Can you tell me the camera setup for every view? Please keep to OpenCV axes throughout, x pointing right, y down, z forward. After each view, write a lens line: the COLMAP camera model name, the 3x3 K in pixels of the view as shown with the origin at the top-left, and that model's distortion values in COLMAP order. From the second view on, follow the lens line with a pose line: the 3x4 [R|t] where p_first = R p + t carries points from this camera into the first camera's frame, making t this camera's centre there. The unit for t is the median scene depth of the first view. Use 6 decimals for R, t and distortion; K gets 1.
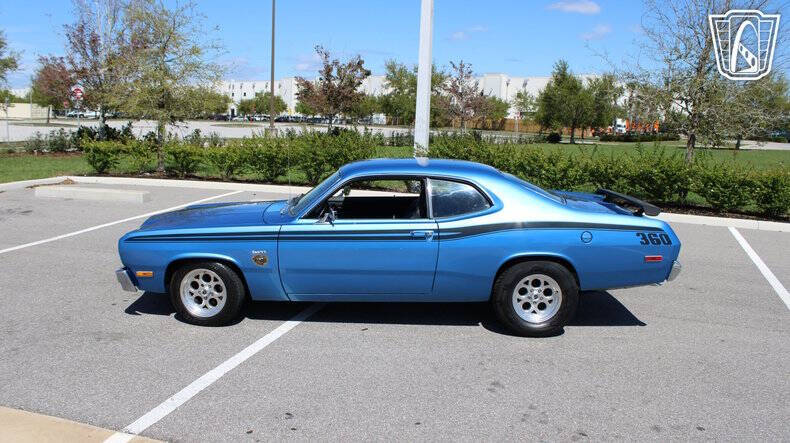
lens RADIAL K [[665.3, 0, 391.5], [0, 665.3, 217.8], [0, 0, 1]] dist [-0.162409, 0.138832]
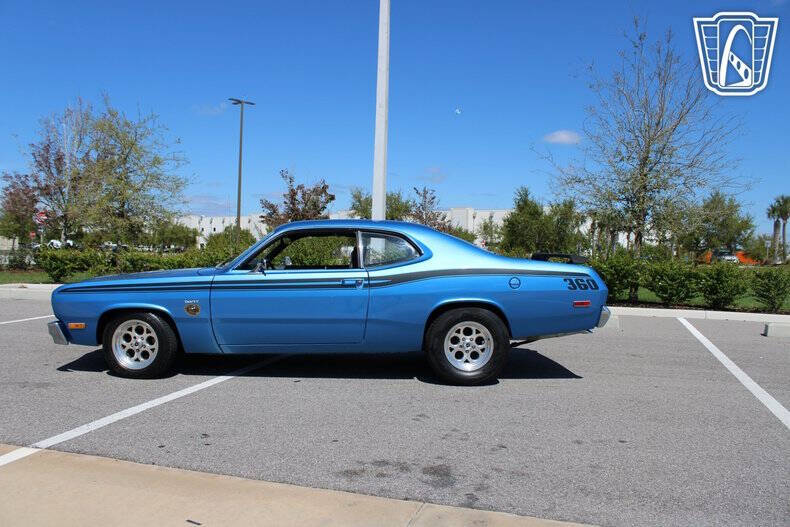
lens RADIAL K [[665.1, 0, 391.6], [0, 665.1, 258.0], [0, 0, 1]] dist [-0.164595, 0.140781]
pose [[0.998893, -0.007530, 0.046426, 0.054109], [0.013975, 0.990037, -0.140113, 0.120934], [-0.044909, 0.140607, 0.989046, -0.010200]]
